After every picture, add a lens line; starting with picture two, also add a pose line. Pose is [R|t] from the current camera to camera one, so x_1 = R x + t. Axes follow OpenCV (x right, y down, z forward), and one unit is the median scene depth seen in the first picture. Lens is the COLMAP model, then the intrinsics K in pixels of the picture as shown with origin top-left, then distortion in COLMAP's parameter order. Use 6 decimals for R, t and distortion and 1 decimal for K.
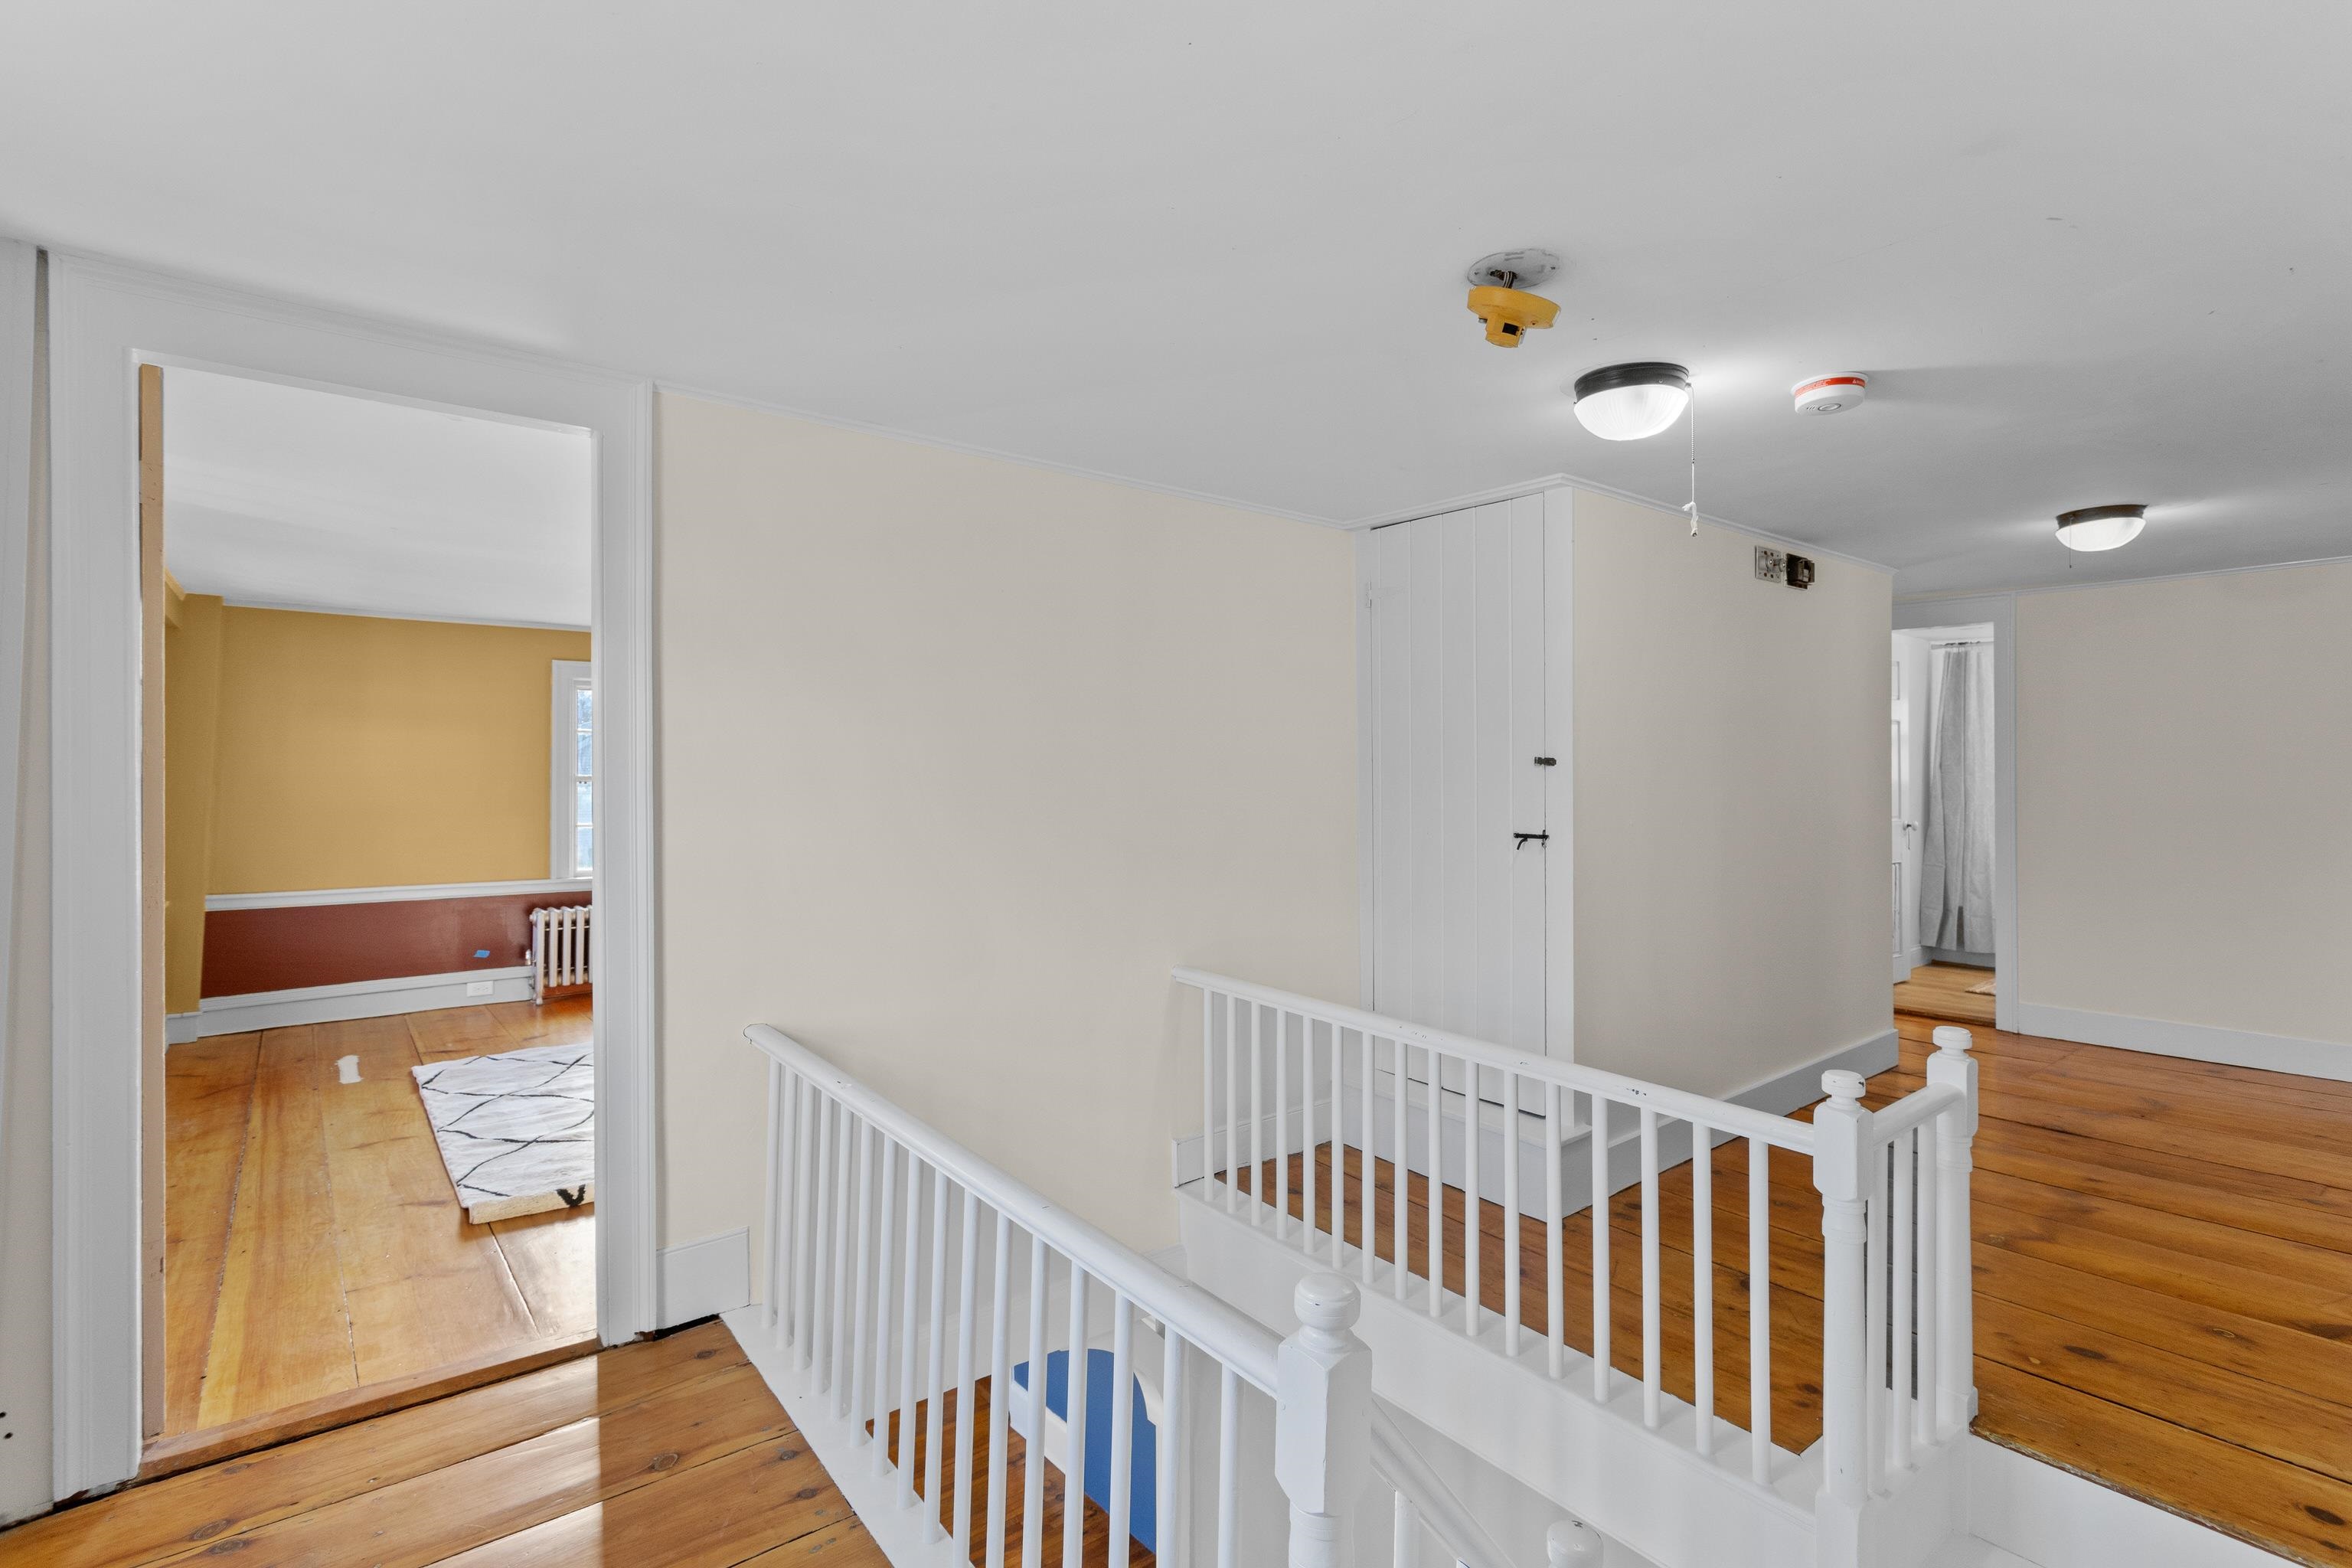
lens RADIAL K [[1093.1, 0, 1176.0], [0, 1093.1, 784.0], [0, 0, 1]] dist [-0.002981, -0.000102]
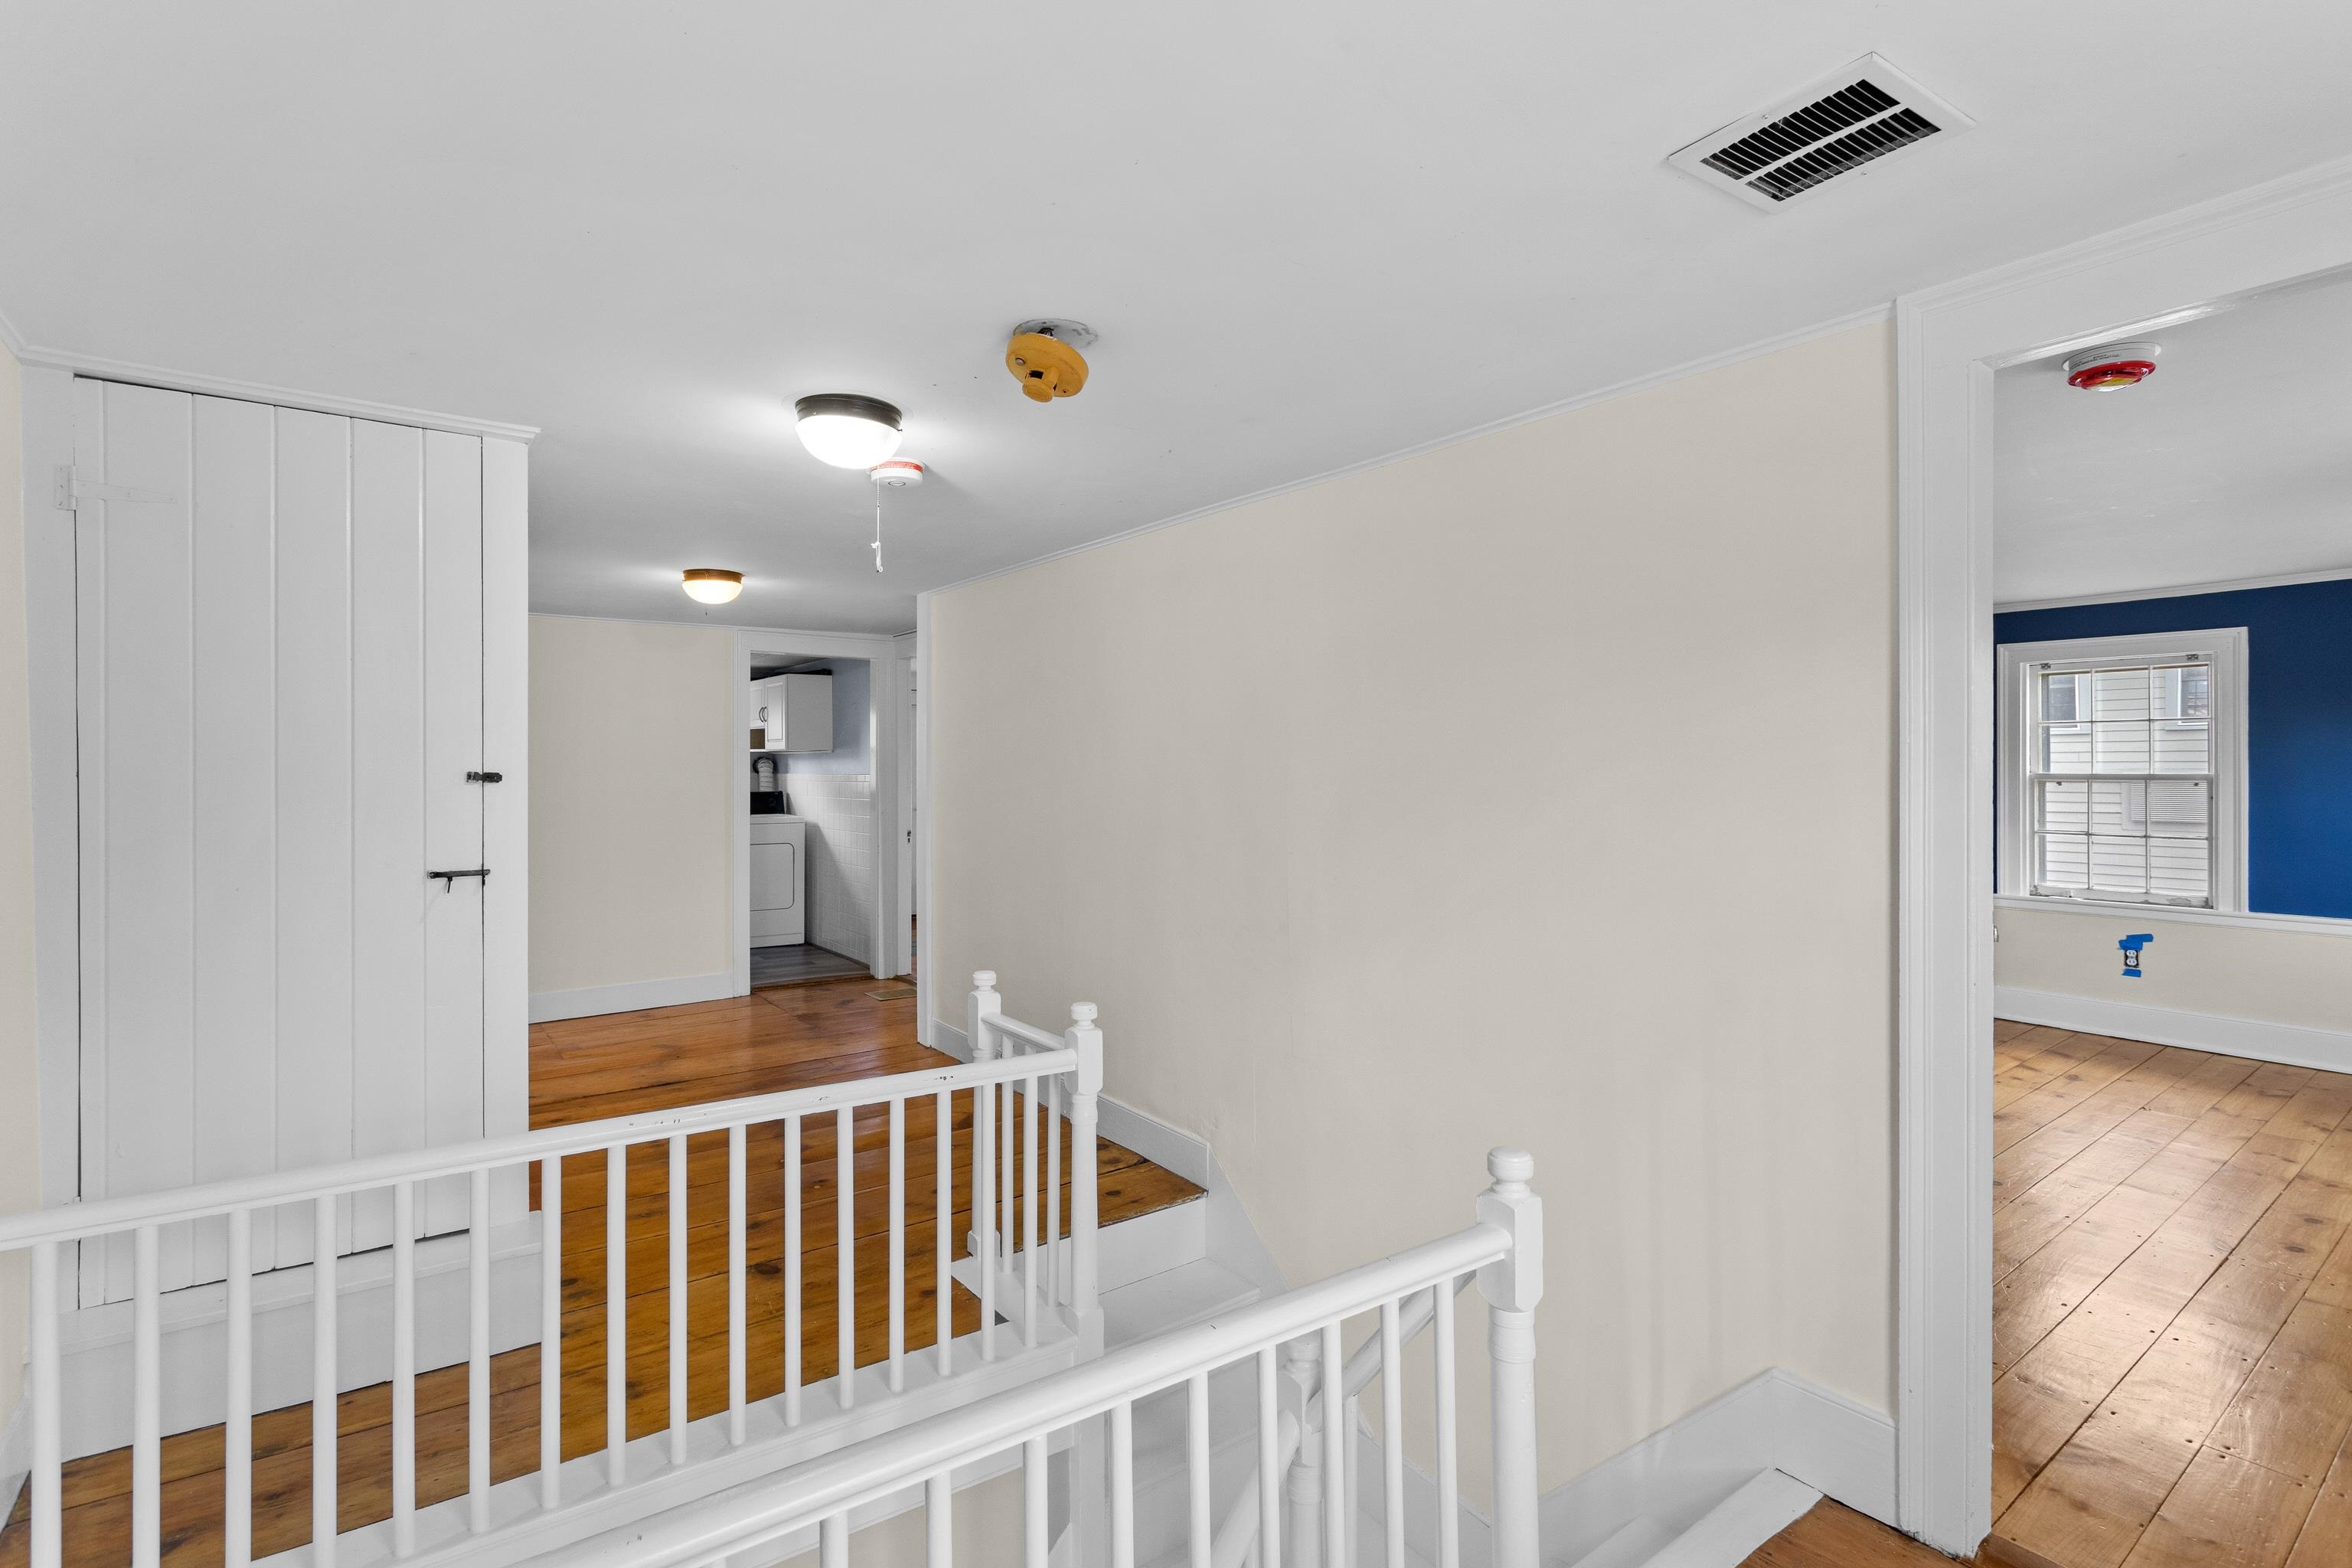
lens RADIAL K [[1102.7, 0, 1182.0], [0, 1102.7, 775.2], [0, 0, 1]] dist [-0.004437, -0.000768]
pose [[0.041704, -0.006019, 0.999112, -0.439365], [0.020388, 0.999779, 0.005172, -0.016034], [-0.998922, 0.020154, 0.041818, 0.457498]]
